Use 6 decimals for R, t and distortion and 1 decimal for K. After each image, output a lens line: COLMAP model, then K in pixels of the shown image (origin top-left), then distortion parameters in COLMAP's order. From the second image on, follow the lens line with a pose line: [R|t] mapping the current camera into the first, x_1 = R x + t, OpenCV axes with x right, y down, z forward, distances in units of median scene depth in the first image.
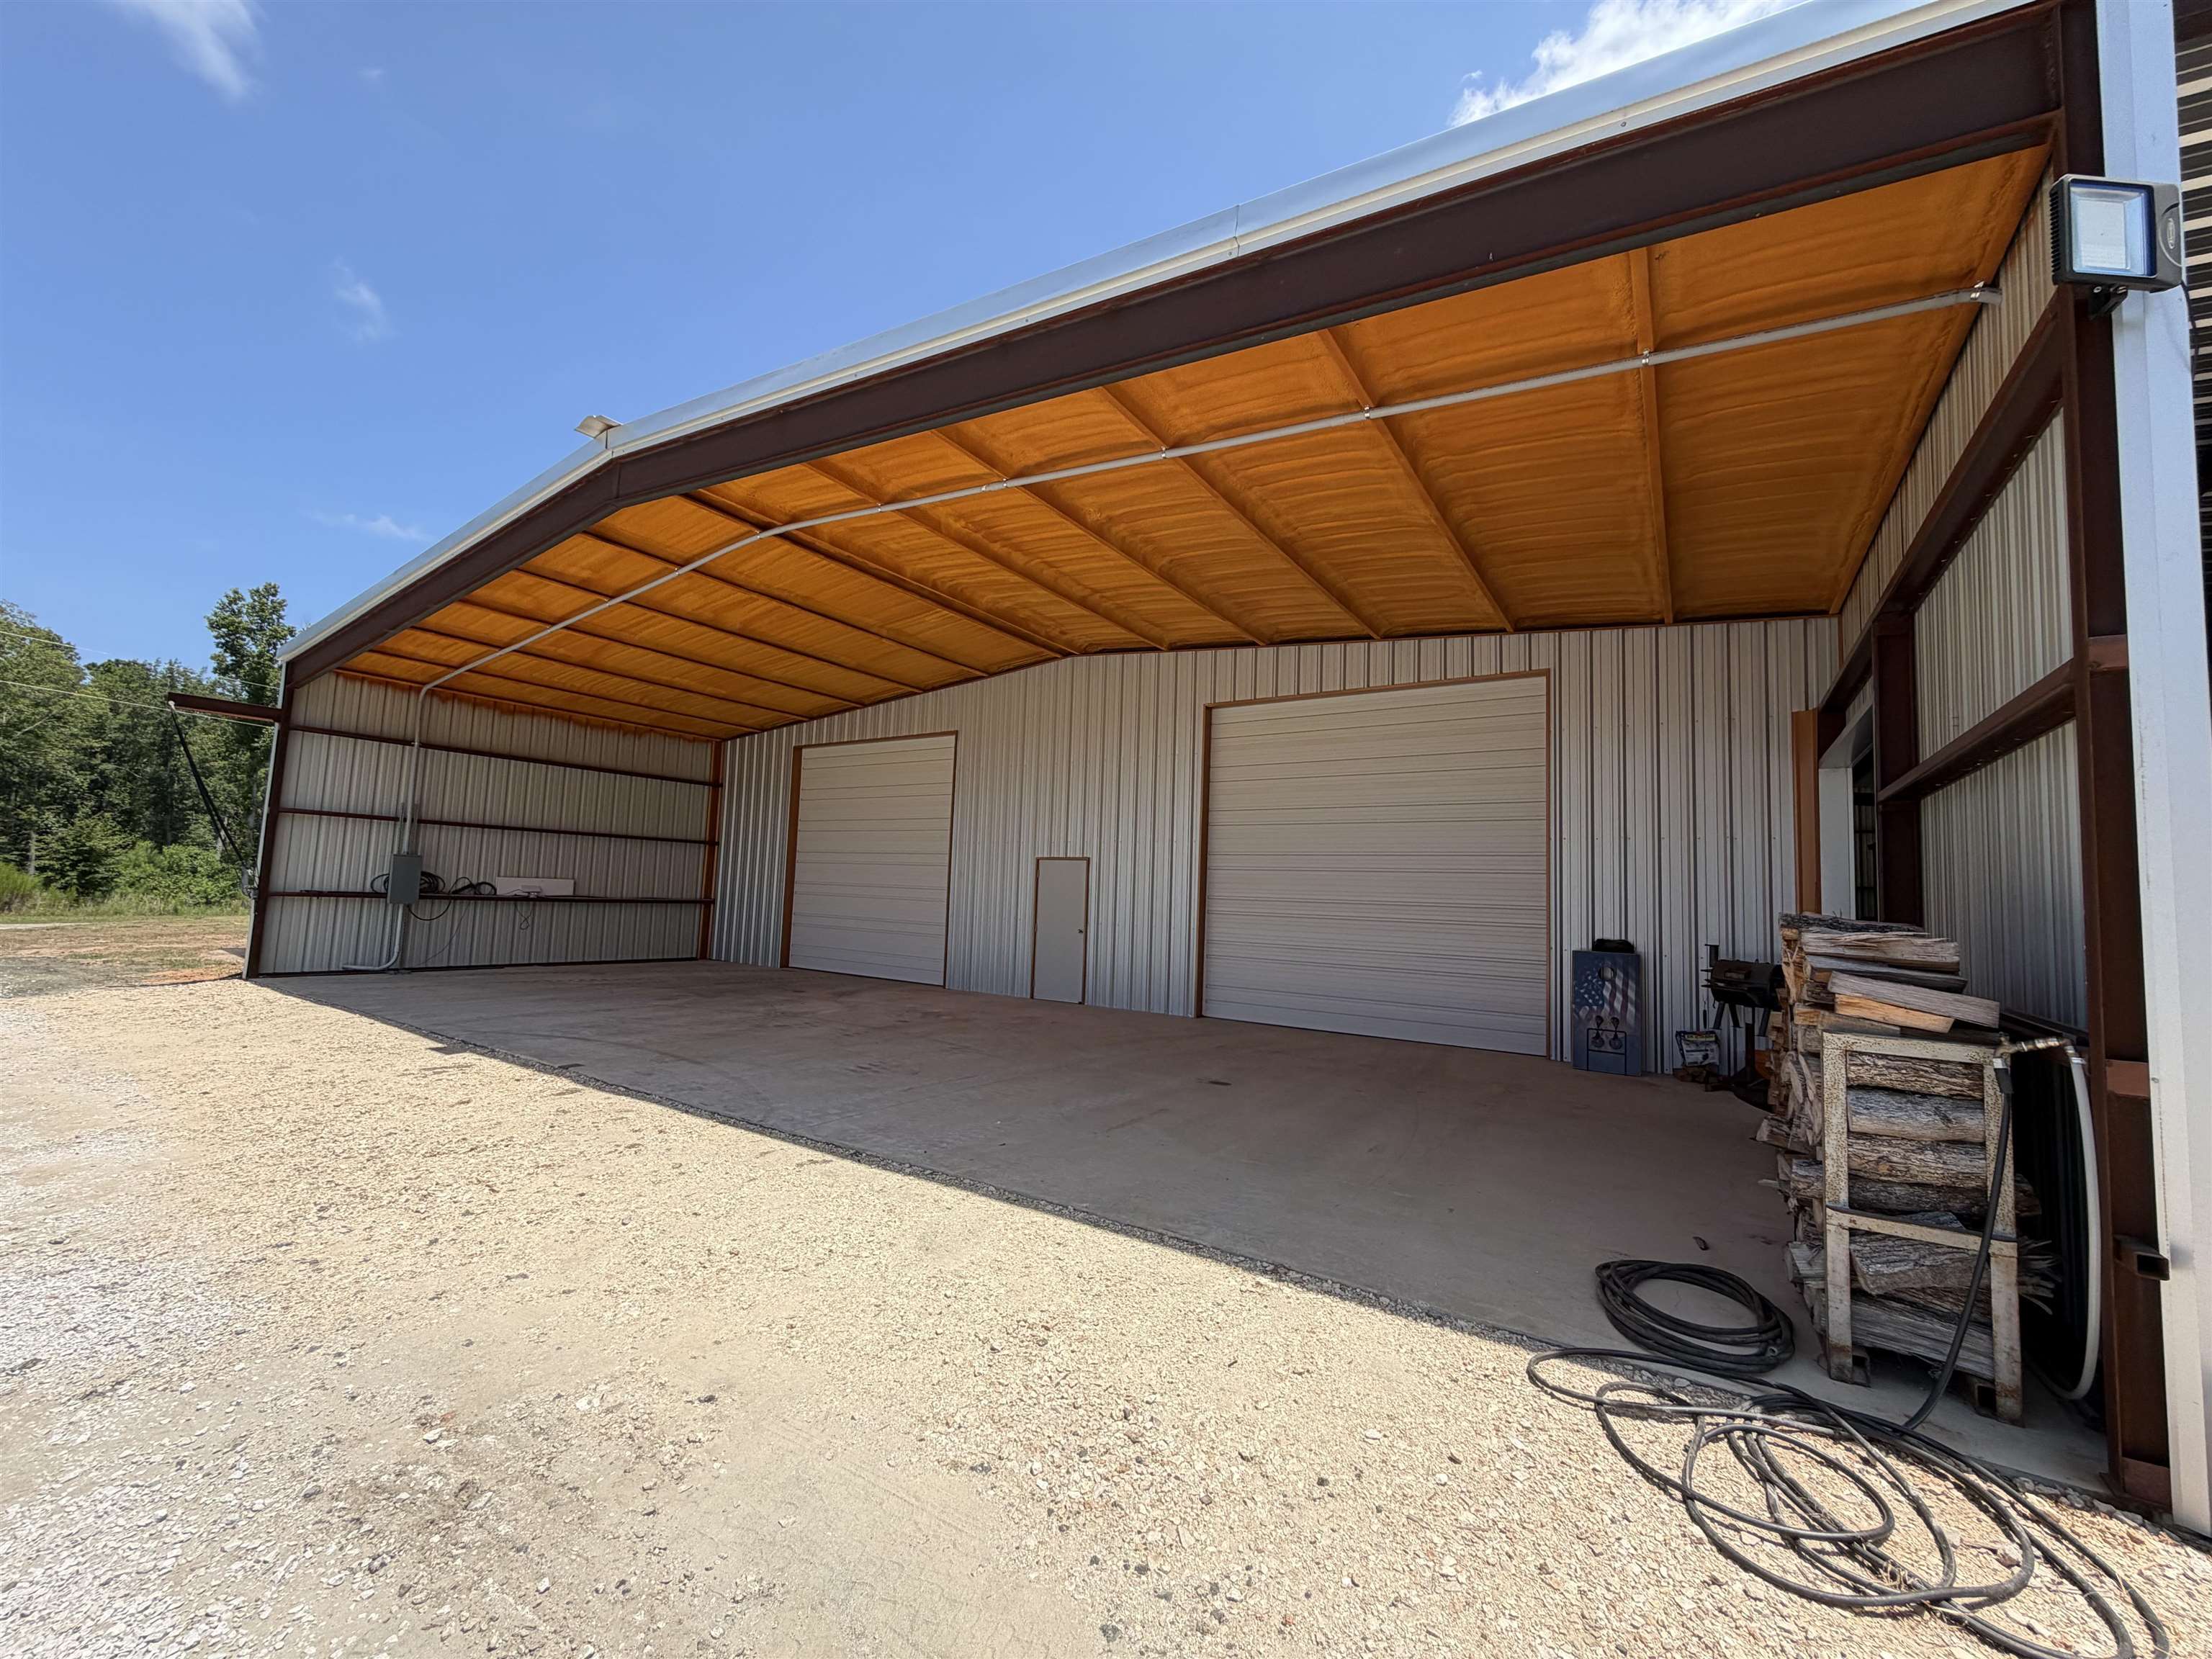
lens RADIAL K [[883.0, 0, 1106.0], [0, 883.0, 829.5], [0, 0, 1]] dist [0.003314, 0.000594]
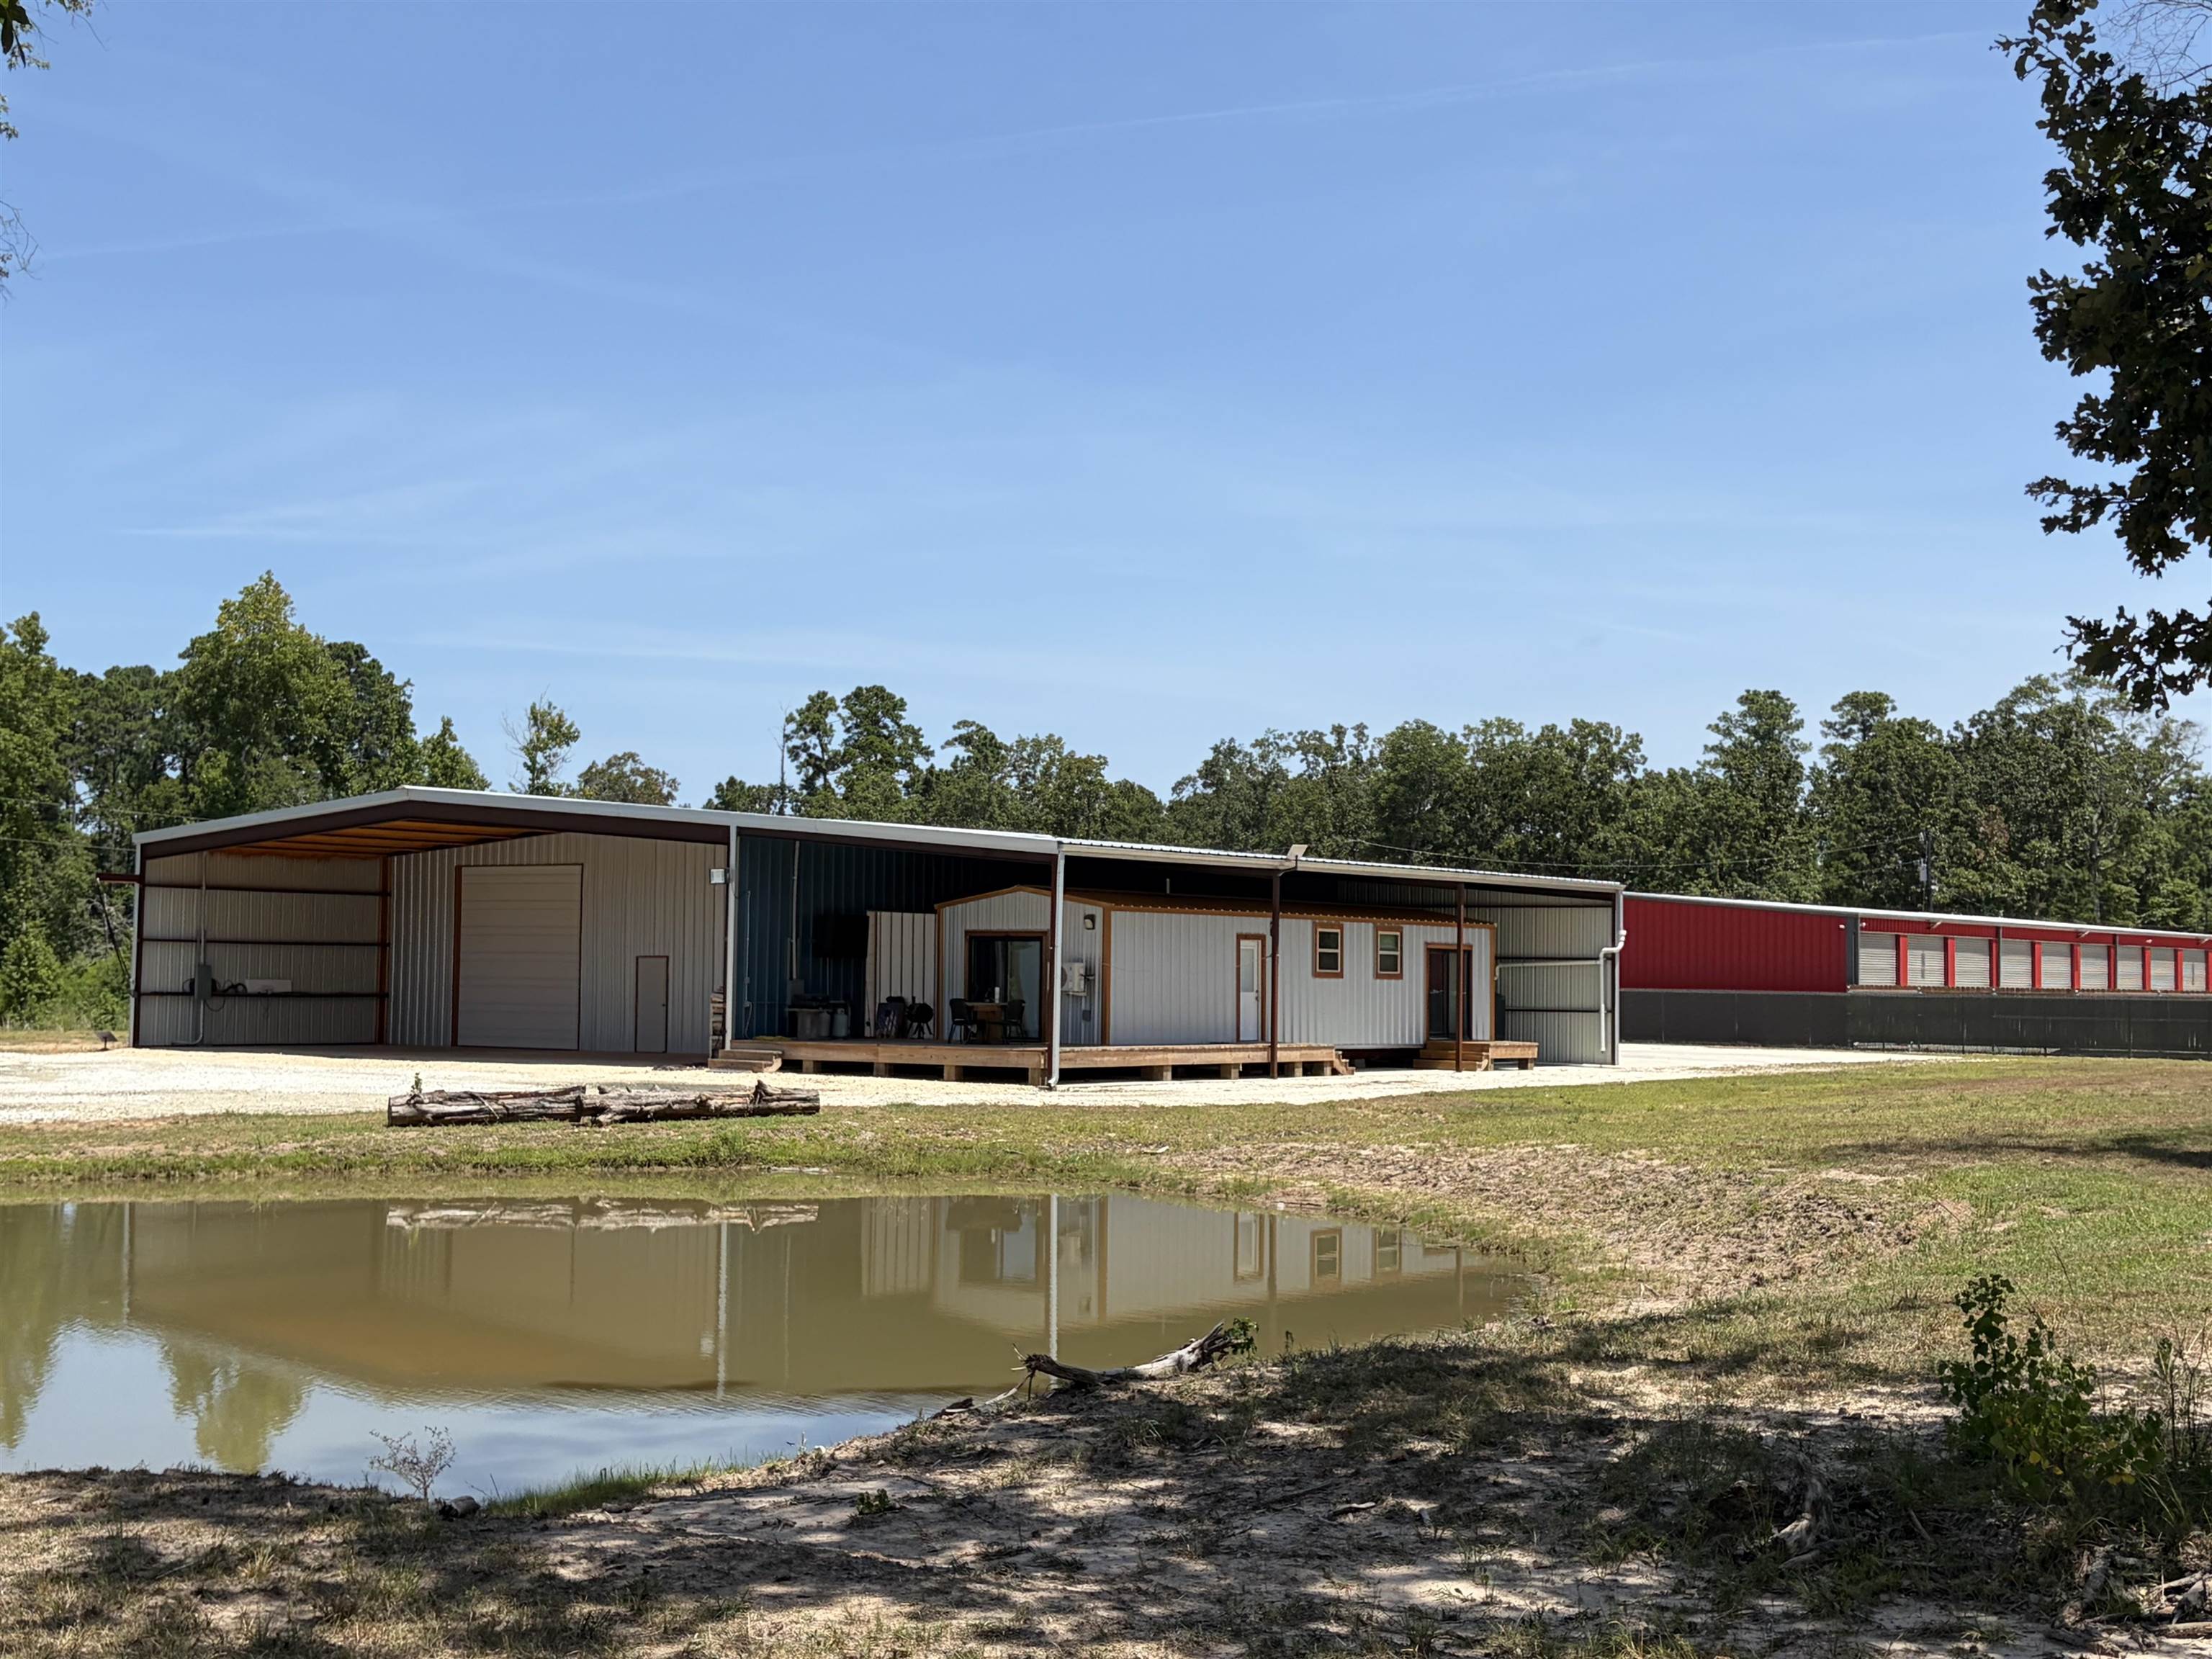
lens RADIAL K [[2877.1, 0, 1106.0], [0, 2877.1, 829.5], [0, 0, 1]] dist [0.107031, -0.050640]
pose [[0.998556, -0.026545, -0.046697, 0.853828], [0.027572, 0.999389, 0.021491, -0.238857], [0.046098, -0.022748, 0.998678, -3.436281]]
